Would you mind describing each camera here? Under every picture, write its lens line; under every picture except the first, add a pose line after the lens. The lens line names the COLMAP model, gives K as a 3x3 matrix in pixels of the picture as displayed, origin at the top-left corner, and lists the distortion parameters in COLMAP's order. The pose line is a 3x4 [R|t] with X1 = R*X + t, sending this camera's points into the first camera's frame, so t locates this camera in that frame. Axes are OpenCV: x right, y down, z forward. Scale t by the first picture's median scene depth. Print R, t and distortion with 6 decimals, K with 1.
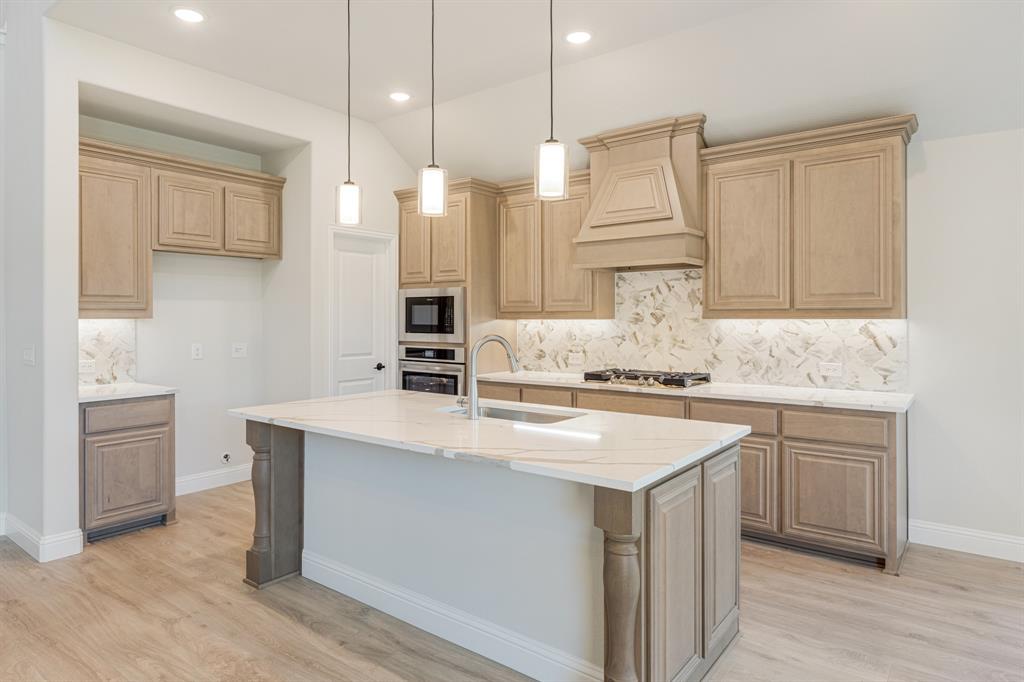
lens RADIAL K [[605.5, 0, 494.8], [0, 605.5, 315.7], [0, 0, 1]] dist [-0.001692, -0.000342]
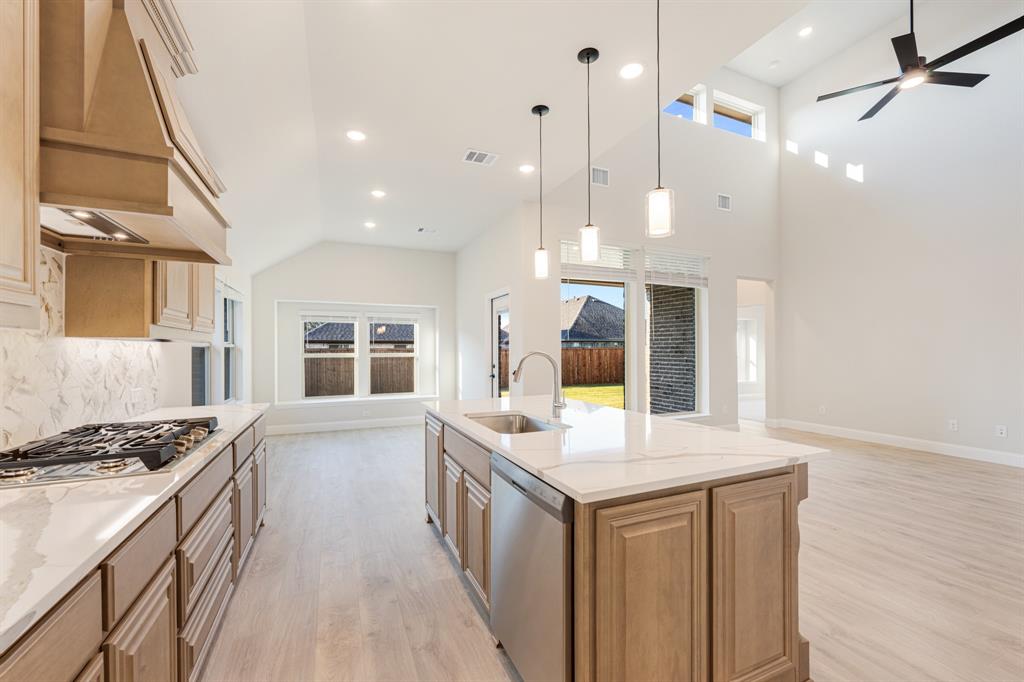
lens RADIAL K [[408.4, 0, 518.2], [0, 408.4, 347.8], [0, 0, 1]] dist [0.001470, 0.000422]
pose [[-0.886909, 0.007415, 0.461885, -0.234196], [0.002786, 0.999939, -0.010703, 0.021570], [-0.461936, -0.008206, -0.886875, 1.162430]]
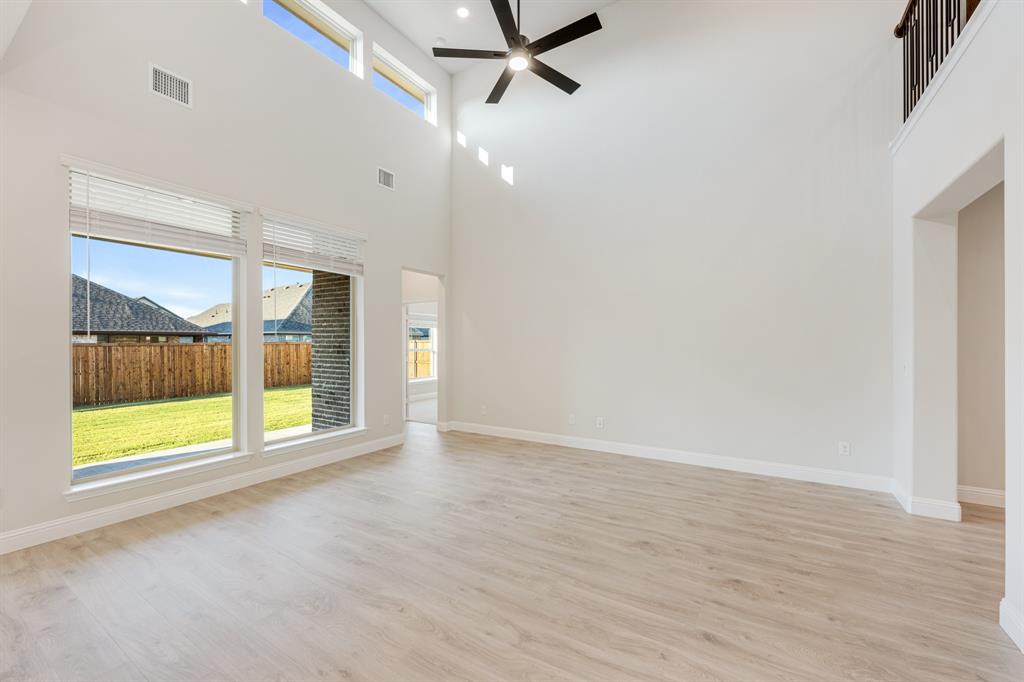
lens RADIAL K [[408.4, 0, 509.9], [0, 408.4, 341.2], [0, 0, 1]] dist [0.001470, 0.000422]
pose [[-0.994782, 0.003379, -0.101963, -0.463350], [0.004077, 0.999970, -0.006639, -0.002134], [0.101938, -0.007020, -0.994766, 0.818590]]
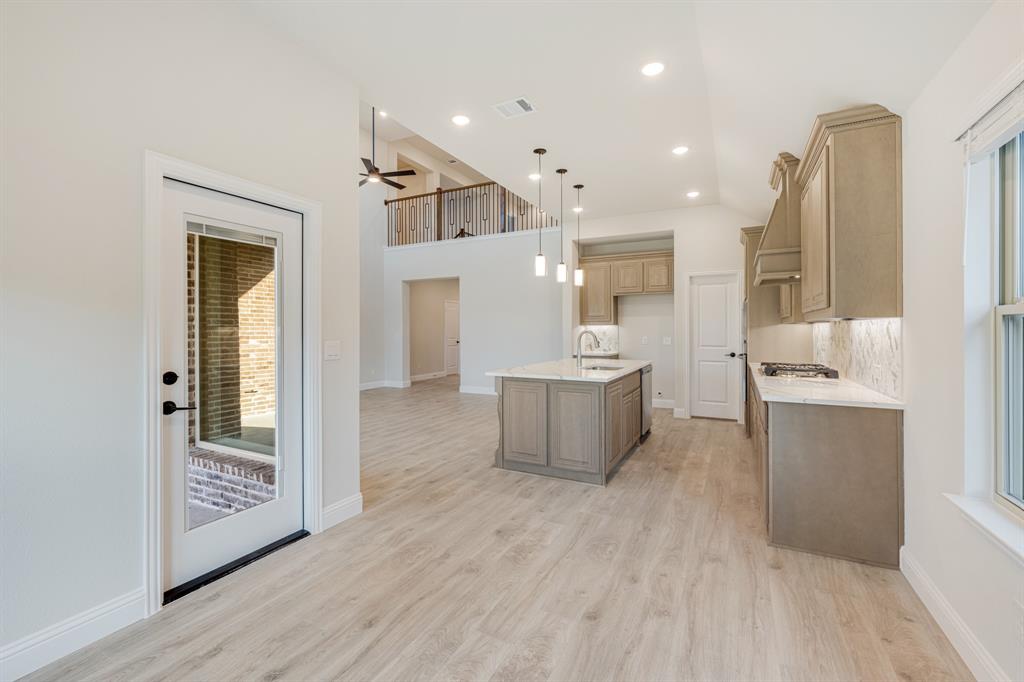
lens RADIAL K [[440.9, 0, 504.5], [0, 440.9, 333.9], [0, 0, 1]] dist [0.001968, 0.000209]
pose [[0.174596, 0.011353, -0.984575, 1.020816], [0.006040, 0.999902, 0.012601, 0.014327], [0.984622, -0.008146, 0.174510, 0.271107]]
